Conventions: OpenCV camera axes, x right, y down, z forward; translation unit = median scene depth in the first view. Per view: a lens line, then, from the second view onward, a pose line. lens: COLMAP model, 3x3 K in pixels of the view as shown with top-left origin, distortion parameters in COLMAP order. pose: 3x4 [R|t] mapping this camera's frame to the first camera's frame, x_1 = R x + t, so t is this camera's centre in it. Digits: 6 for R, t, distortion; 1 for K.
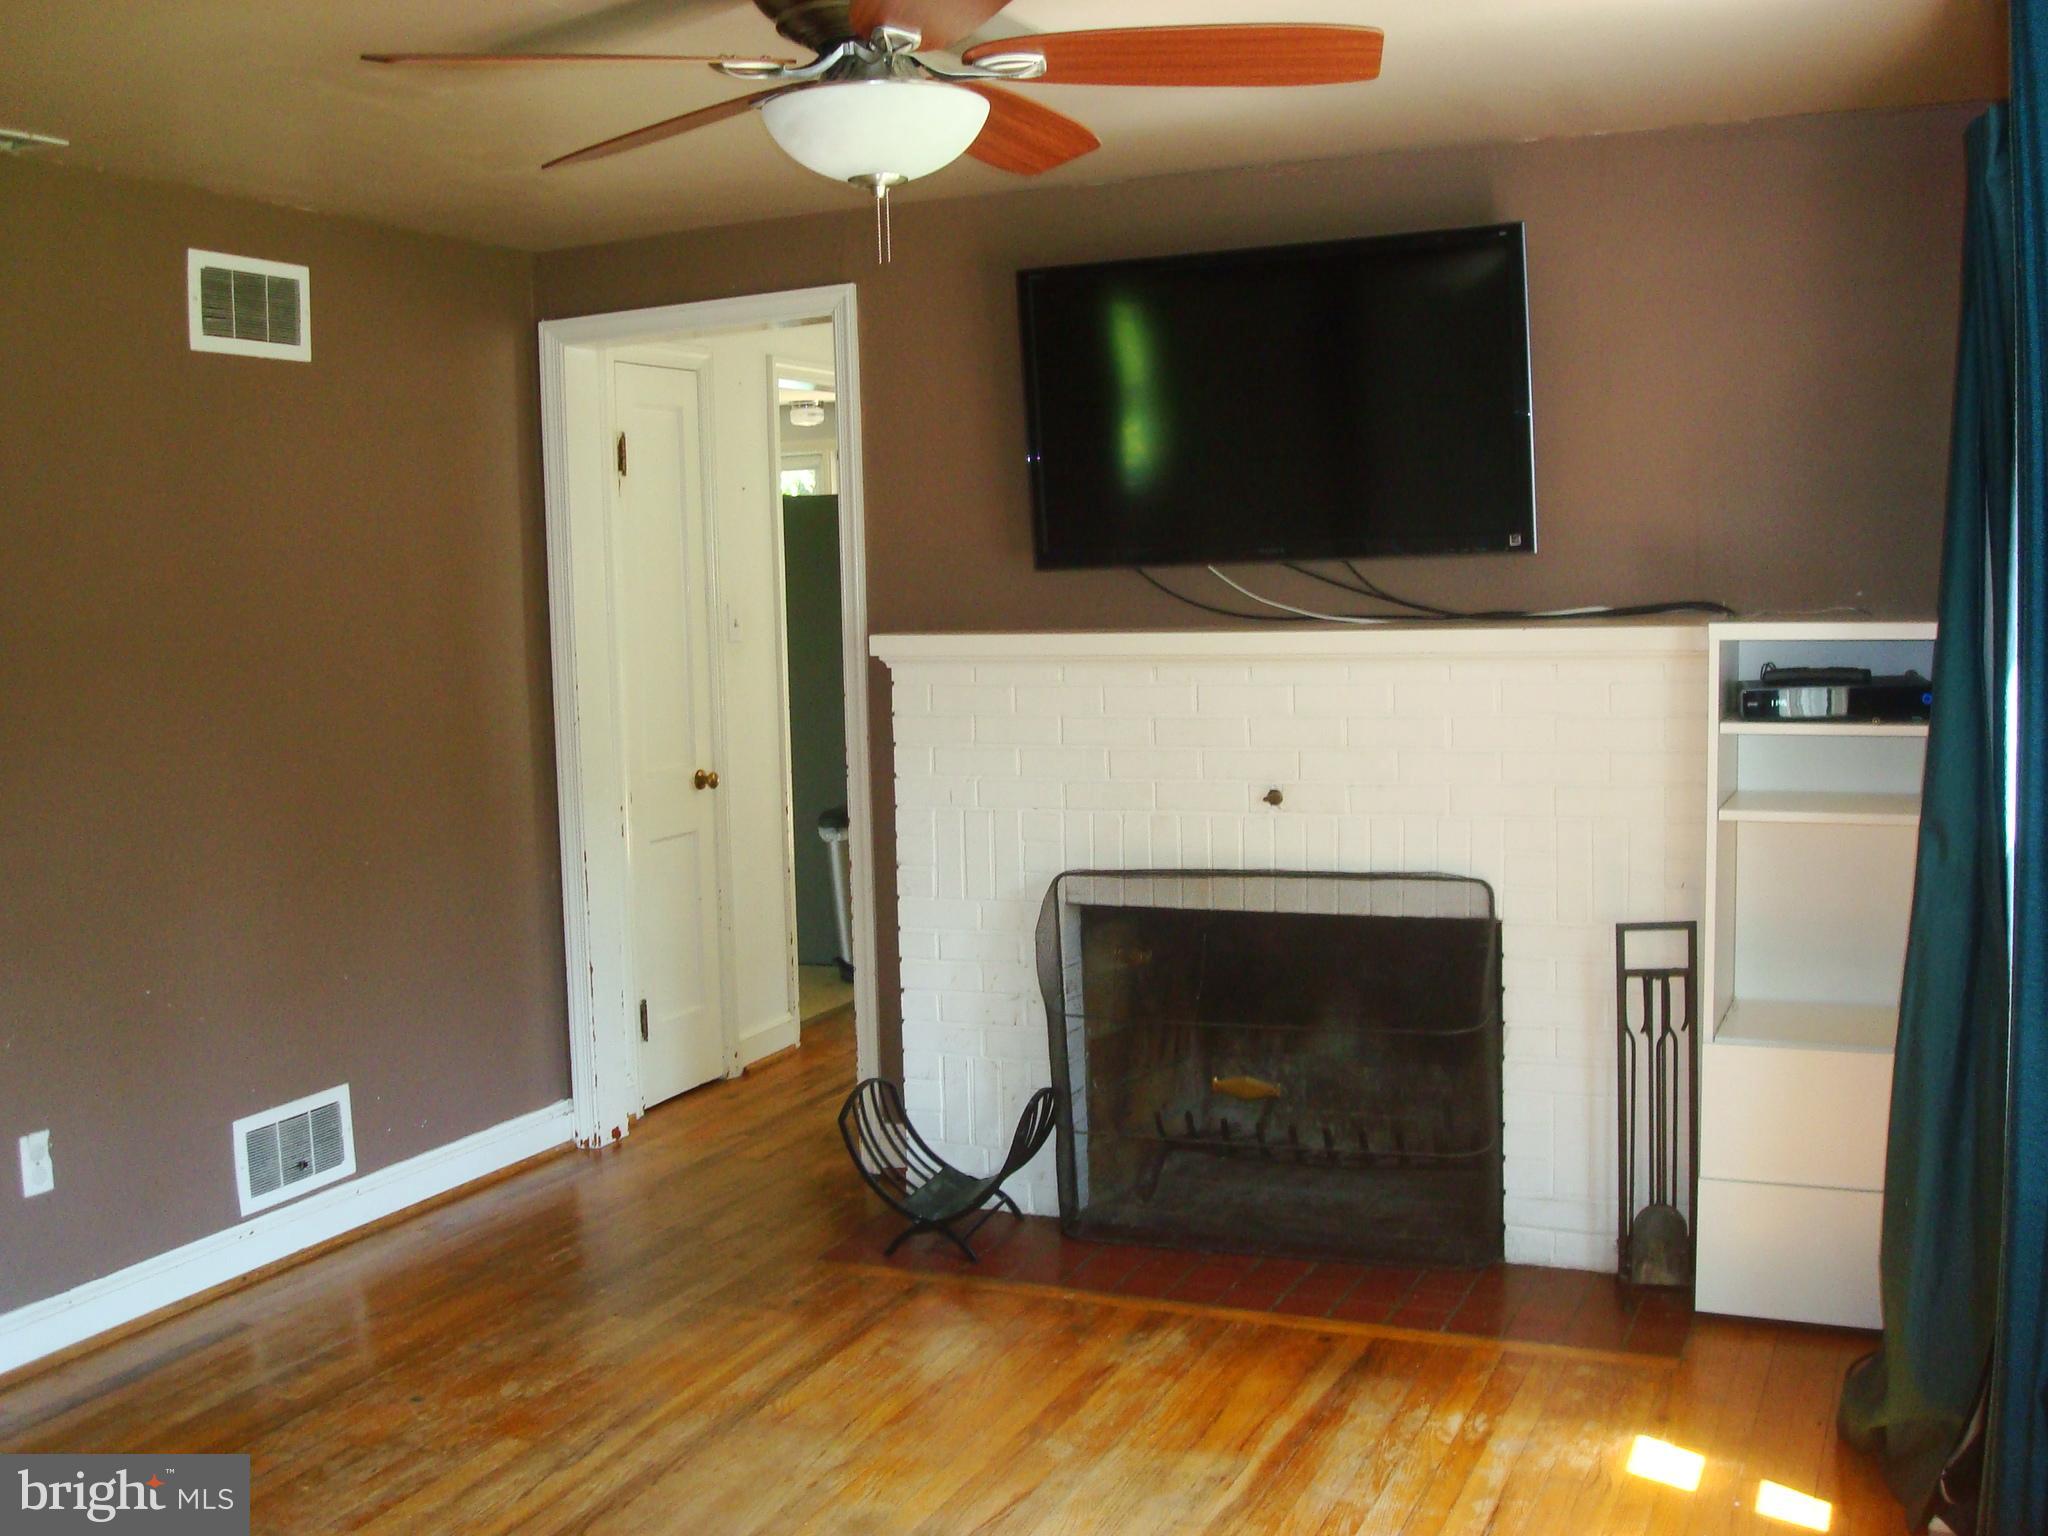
lens RADIAL K [[2154.0, 0, 1022.2], [0, 2154.0, 755.5], [0, 0, 1]] dist [-0.082051, -0.081605]
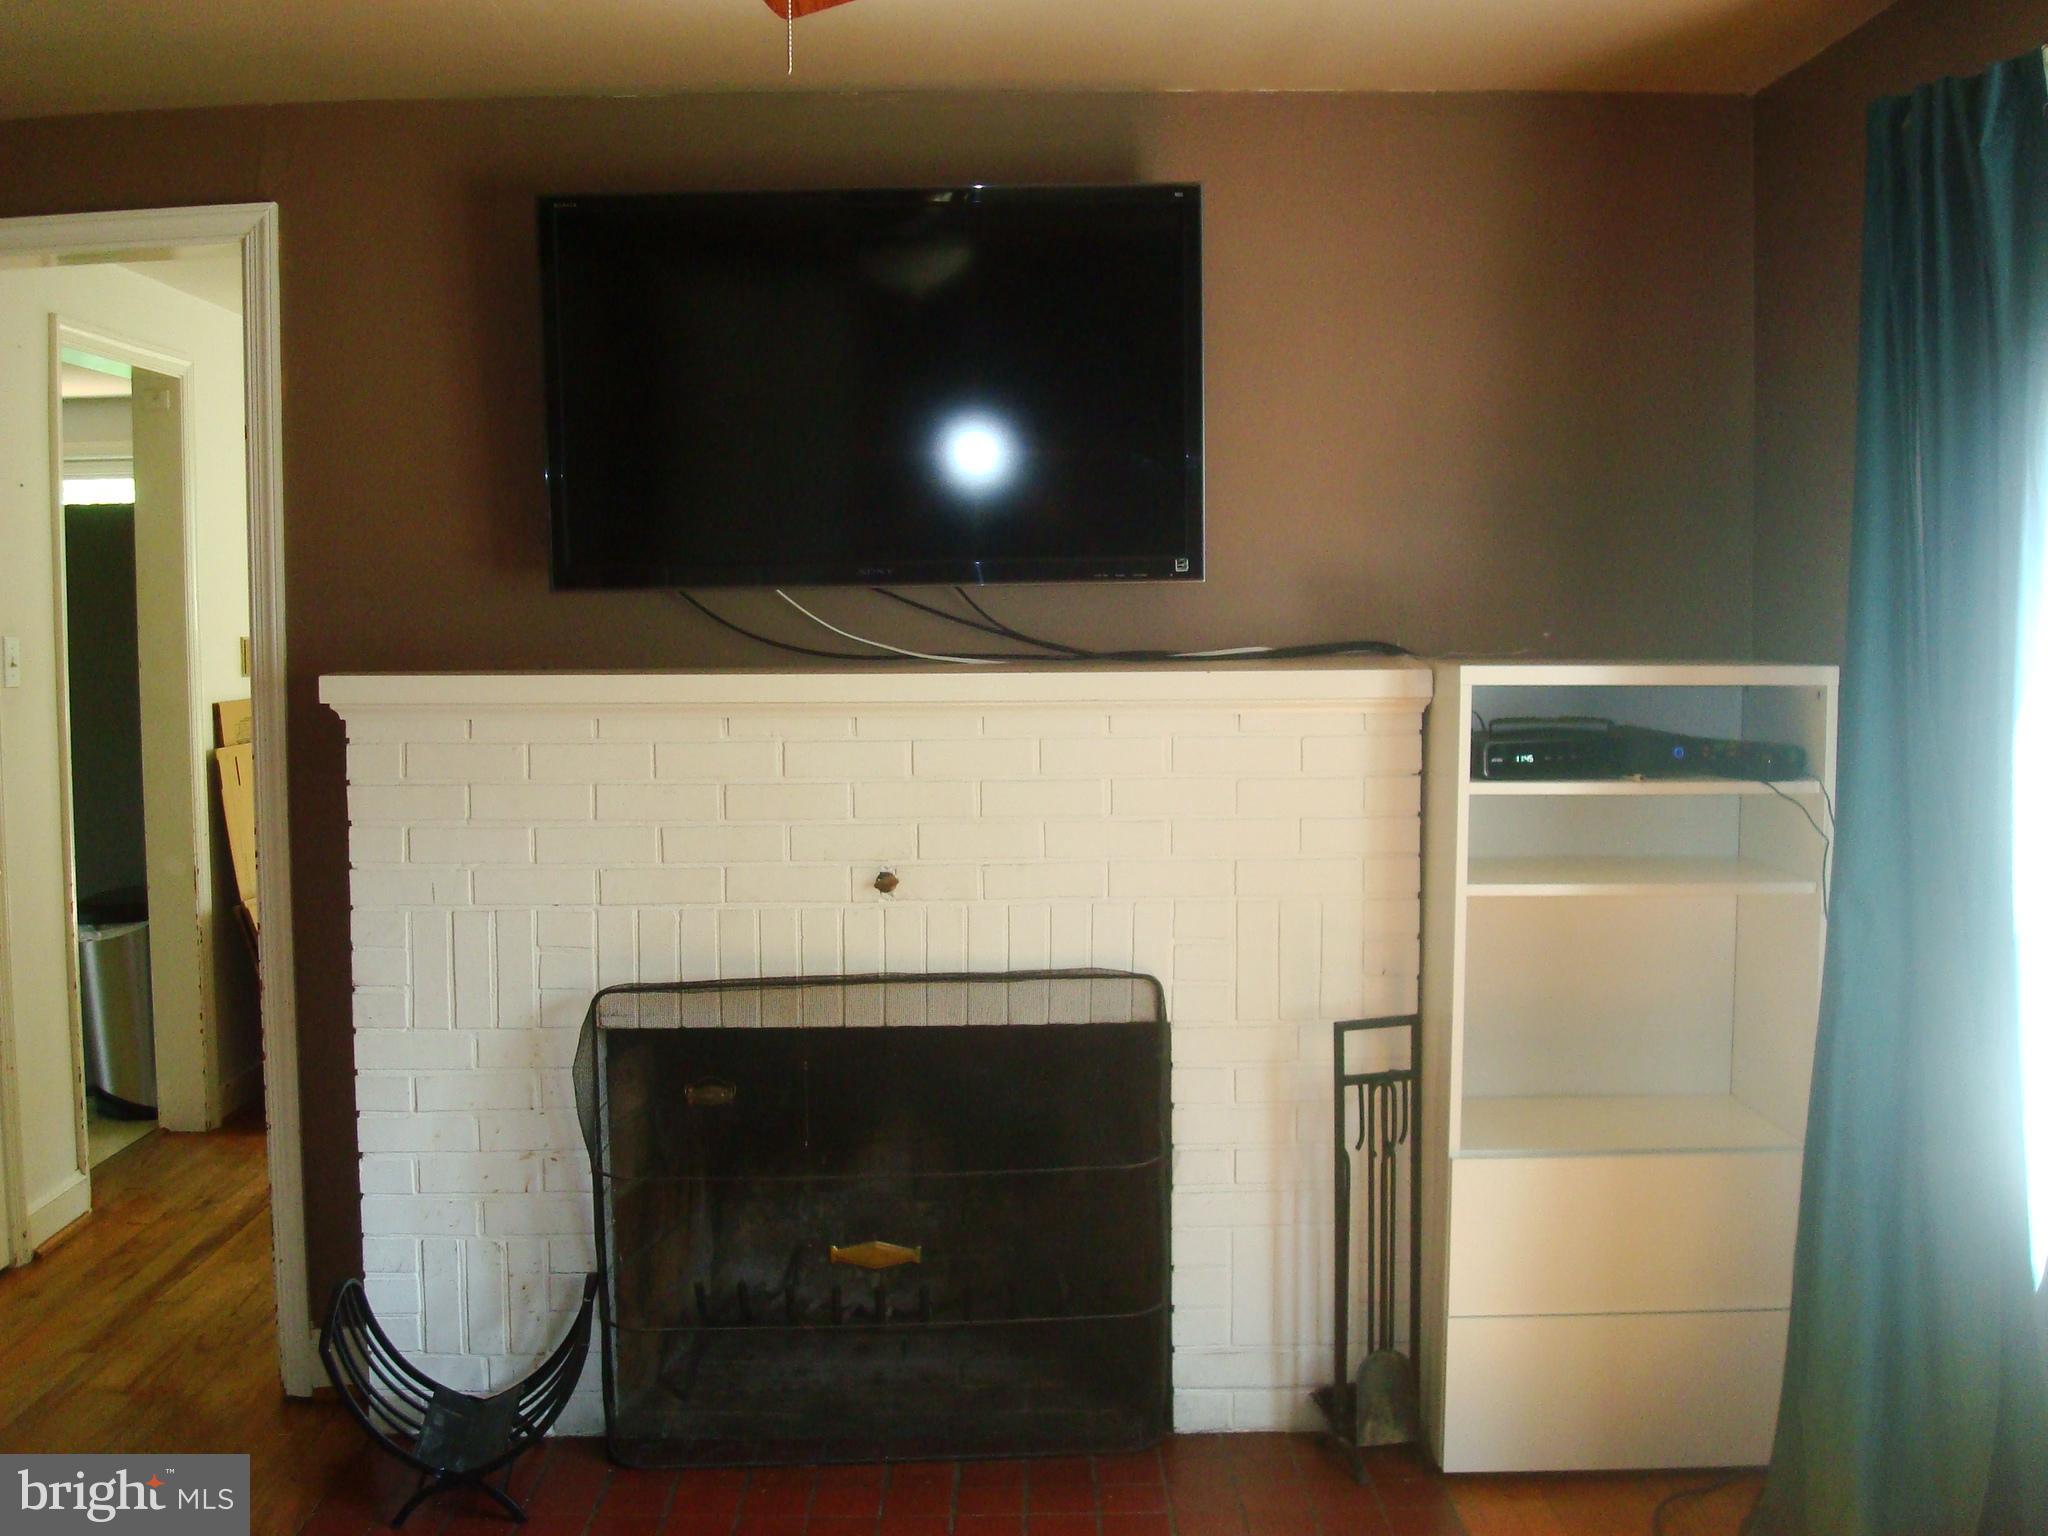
lens RADIAL K [[2154.0, 0, 1022.2], [0, 2154.0, 755.5], [0, 0, 1]] dist [-0.082051, -0.081605]
pose [[0.907598, -0.008386, 0.419757, -0.170448], [0.018370, 0.999636, -0.019748, -0.010773], [-0.419438, 0.025634, 0.907422, 0.258740]]
